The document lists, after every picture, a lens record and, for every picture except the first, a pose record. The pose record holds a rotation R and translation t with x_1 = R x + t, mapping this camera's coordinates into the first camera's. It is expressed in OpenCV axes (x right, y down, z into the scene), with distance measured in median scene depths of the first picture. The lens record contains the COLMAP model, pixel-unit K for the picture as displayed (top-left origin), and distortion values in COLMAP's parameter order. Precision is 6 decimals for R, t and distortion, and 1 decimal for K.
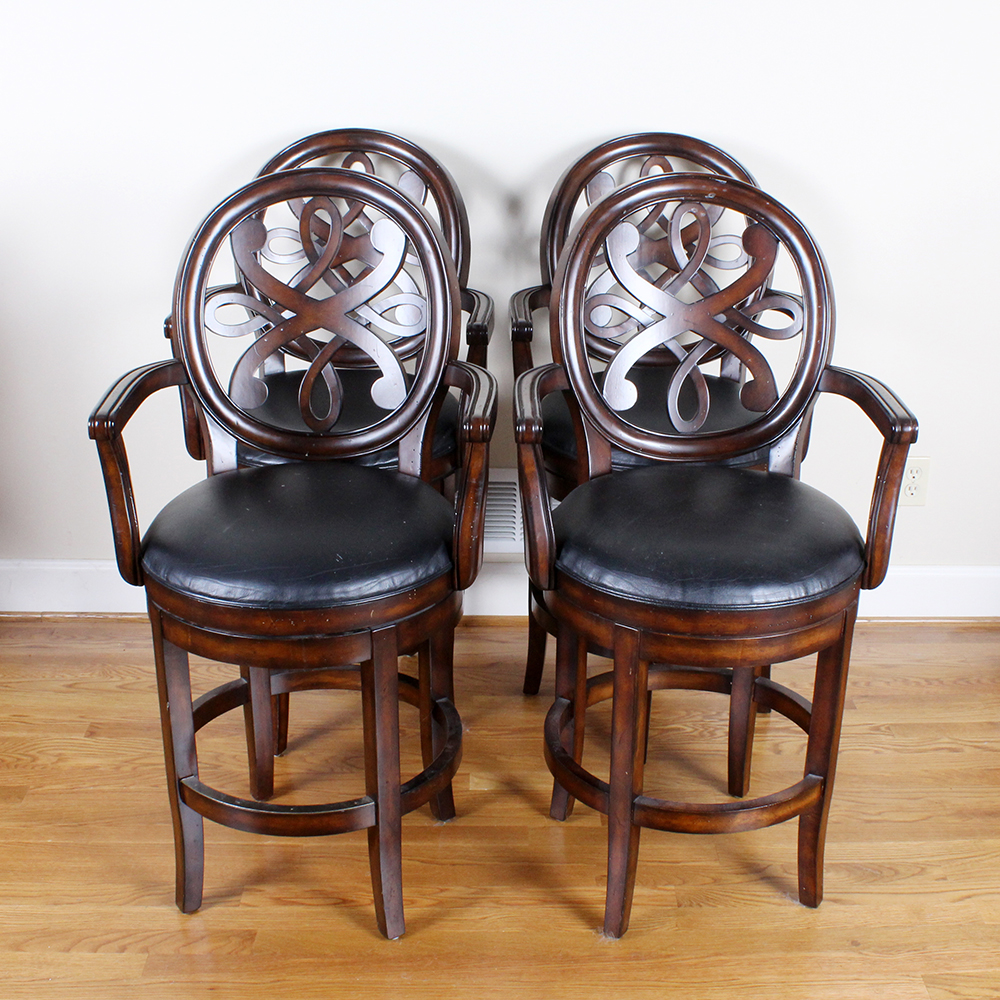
lens RADIAL K [[1362.9, 0, 529.1], [0, 1362.9, 467.0], [0, 0, 1]] dist [-0.083923, 0.000000]
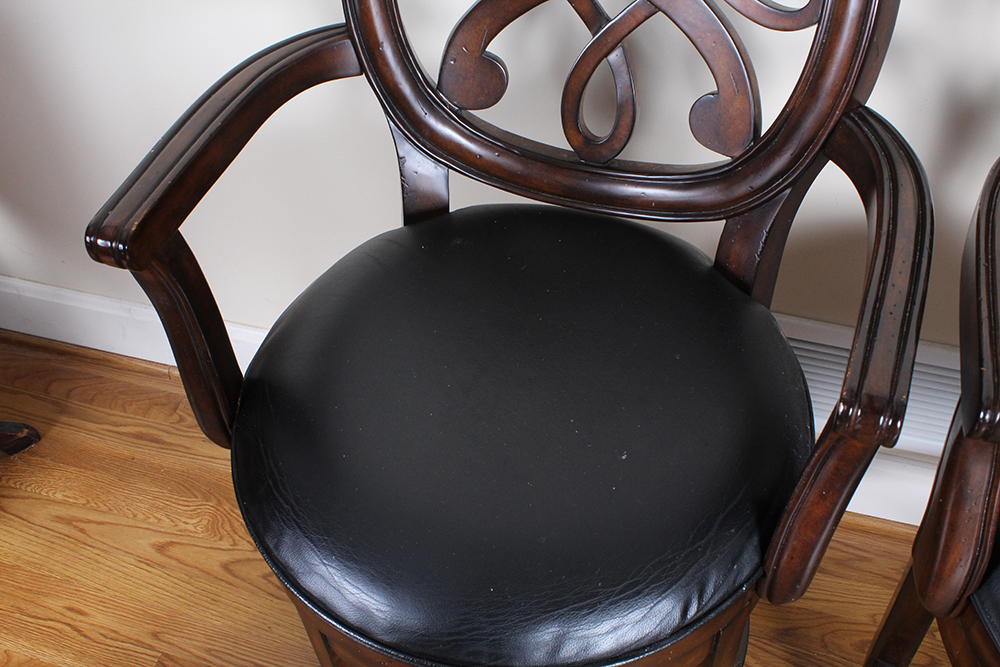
lens RADIAL K [[1070.3, 0, 492.9], [0, 1070.3, 334.7], [0, 0, 1]] dist [-0.053042, 0.000000]
pose [[0.944307, 0.193715, -0.266004, -0.066507], [-0.042543, 0.873449, 0.485054, -0.265928], [0.326303, -0.446724, 0.833045, 0.817994]]
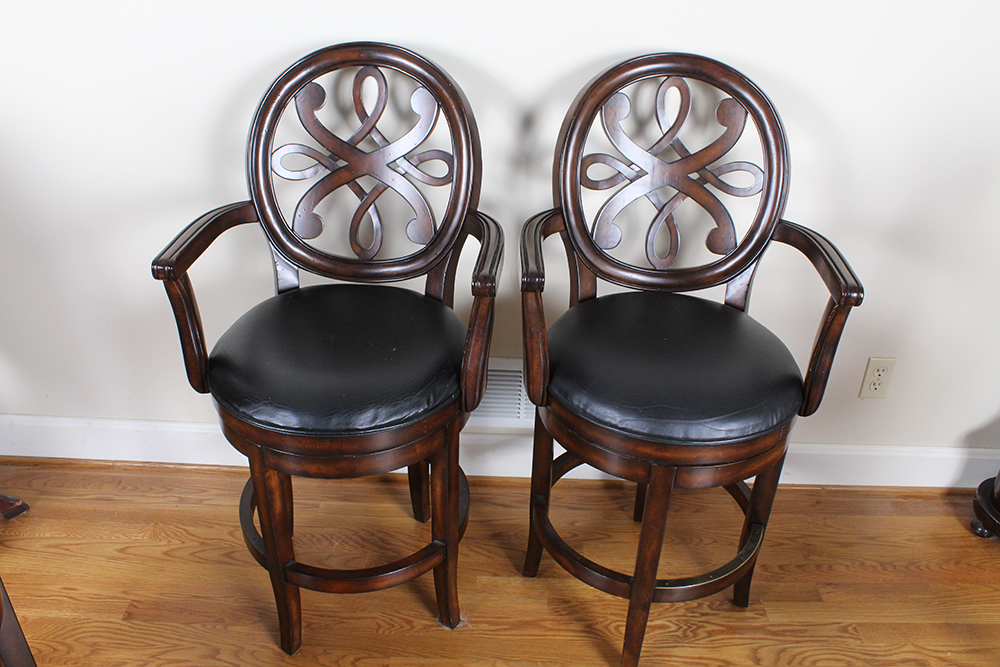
lens RADIAL K [[824.9, 0, 503.9], [0, 824.9, 333.7], [0, 0, 1]] dist [-0.135242, 0.107661]
pose [[0.999196, 0.030142, -0.026444, -0.009575], [-0.025288, 0.985499, 0.167785, -0.174865], [0.031118, -0.166981, 0.985469, 0.479163]]
